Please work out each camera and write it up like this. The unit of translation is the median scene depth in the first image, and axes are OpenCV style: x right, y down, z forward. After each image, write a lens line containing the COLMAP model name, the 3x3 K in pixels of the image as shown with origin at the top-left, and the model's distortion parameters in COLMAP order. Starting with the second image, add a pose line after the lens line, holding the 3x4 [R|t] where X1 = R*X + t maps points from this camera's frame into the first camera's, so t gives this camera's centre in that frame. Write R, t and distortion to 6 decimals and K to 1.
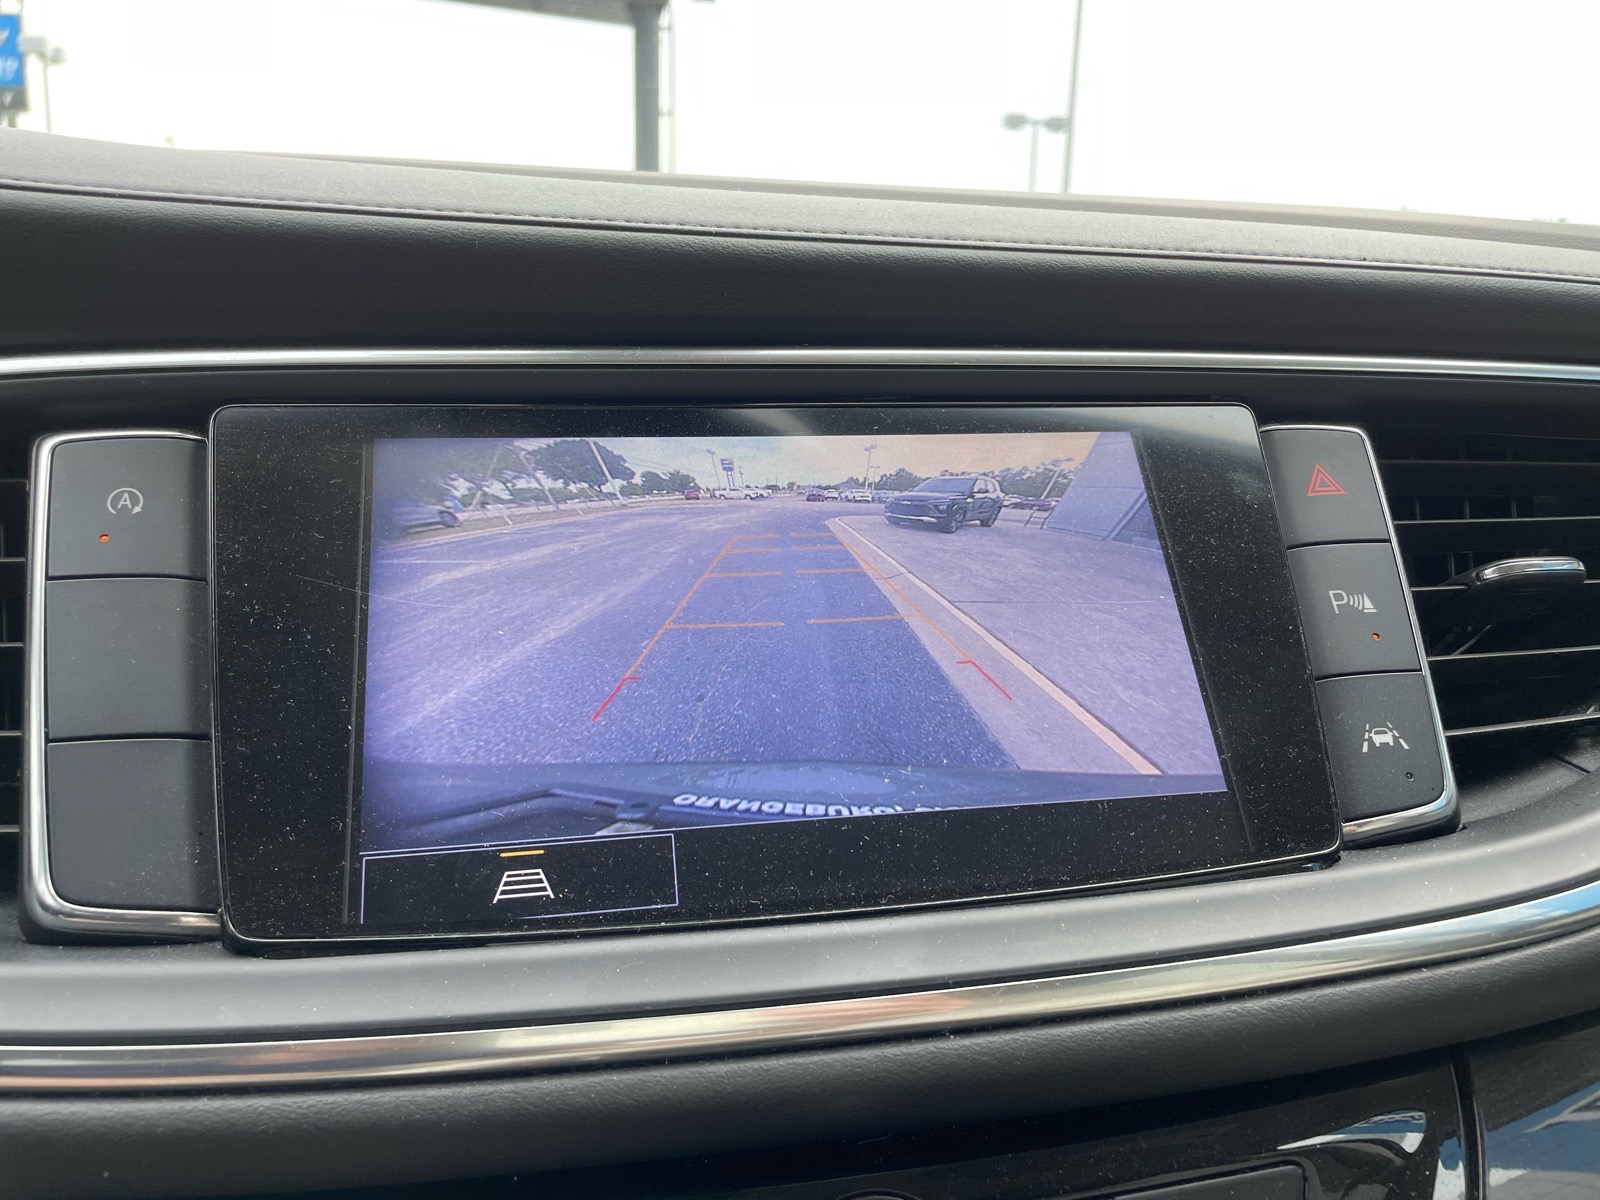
lens RADIAL K [[1209.8, 0, 790.2], [0, 1209.8, 596.2], [0, 0, 1]] dist [0.010581, -0.005383]
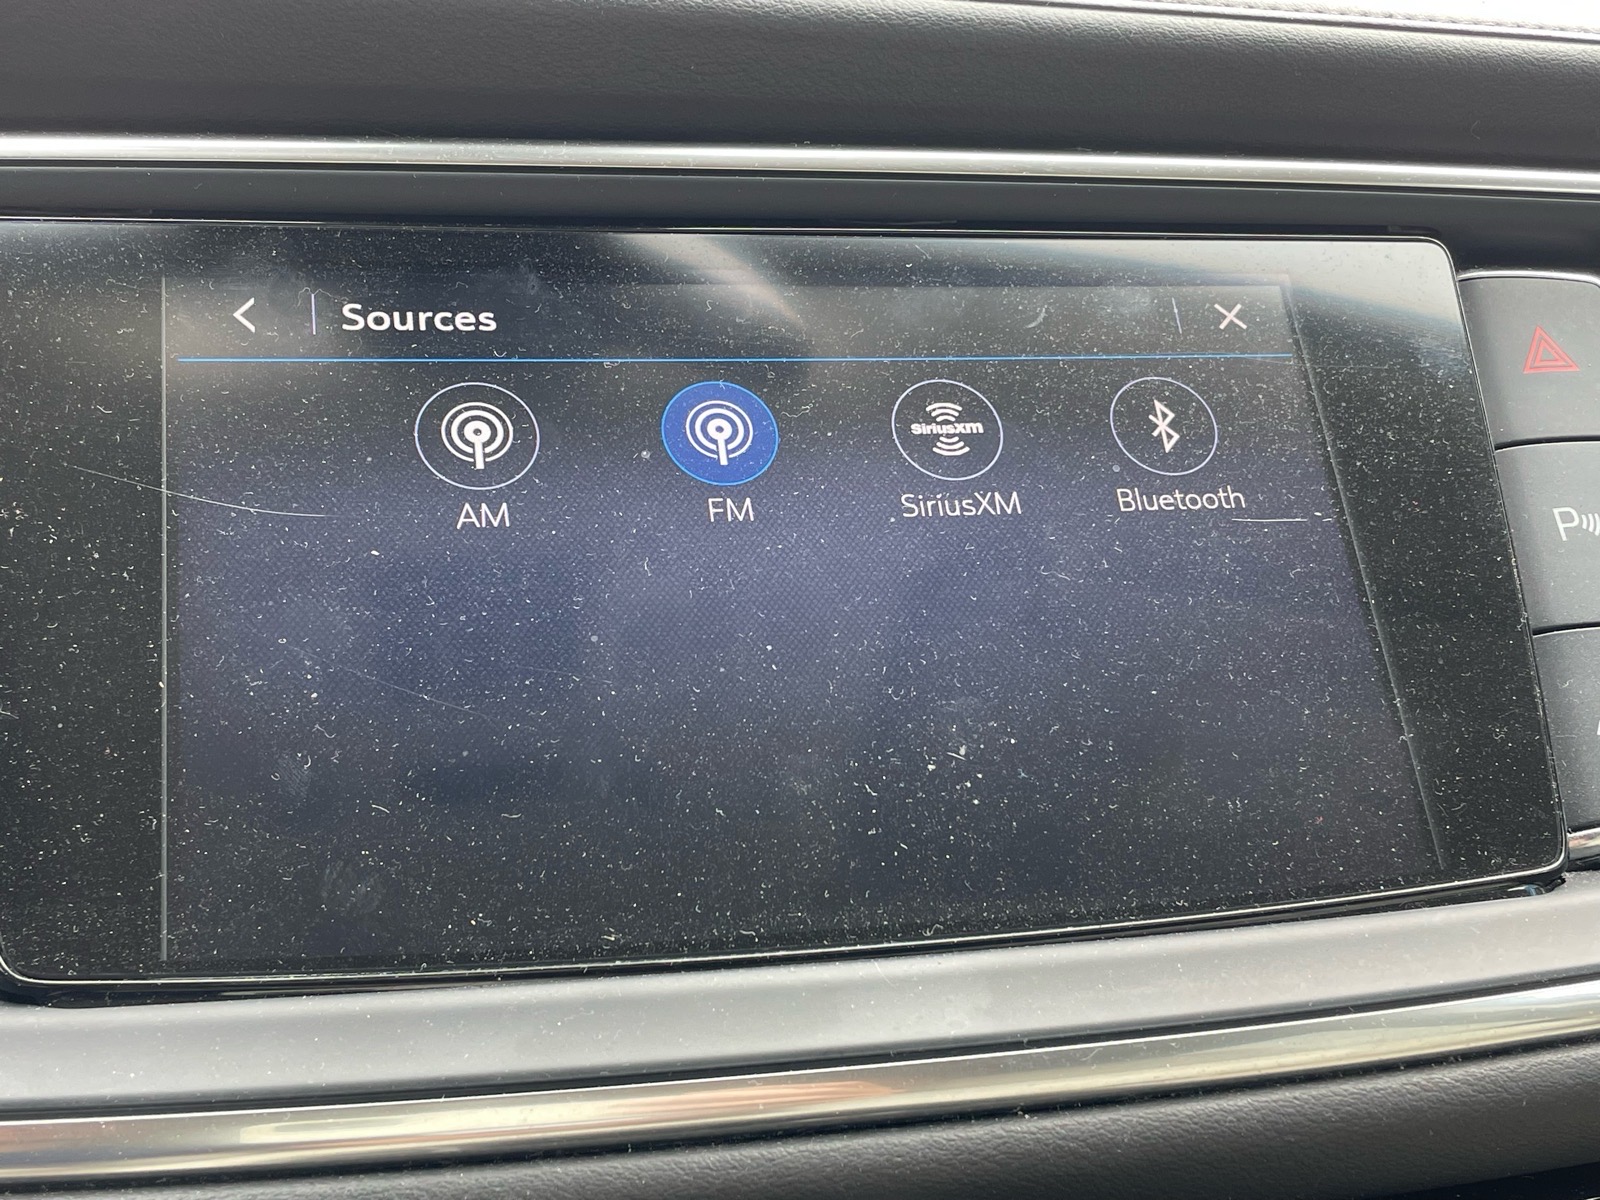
lens RADIAL K [[1953.7, 0, 794.7], [0, 1953.7, 603.6], [0, 0, 1]] dist [0.017155, 0.000000]
pose [[0.998819, 0.003679, 0.048456, -0.053776], [-0.004464, 0.999861, 0.016094, 0.040028], [-0.048390, -0.016292, 0.998696, -0.123523]]
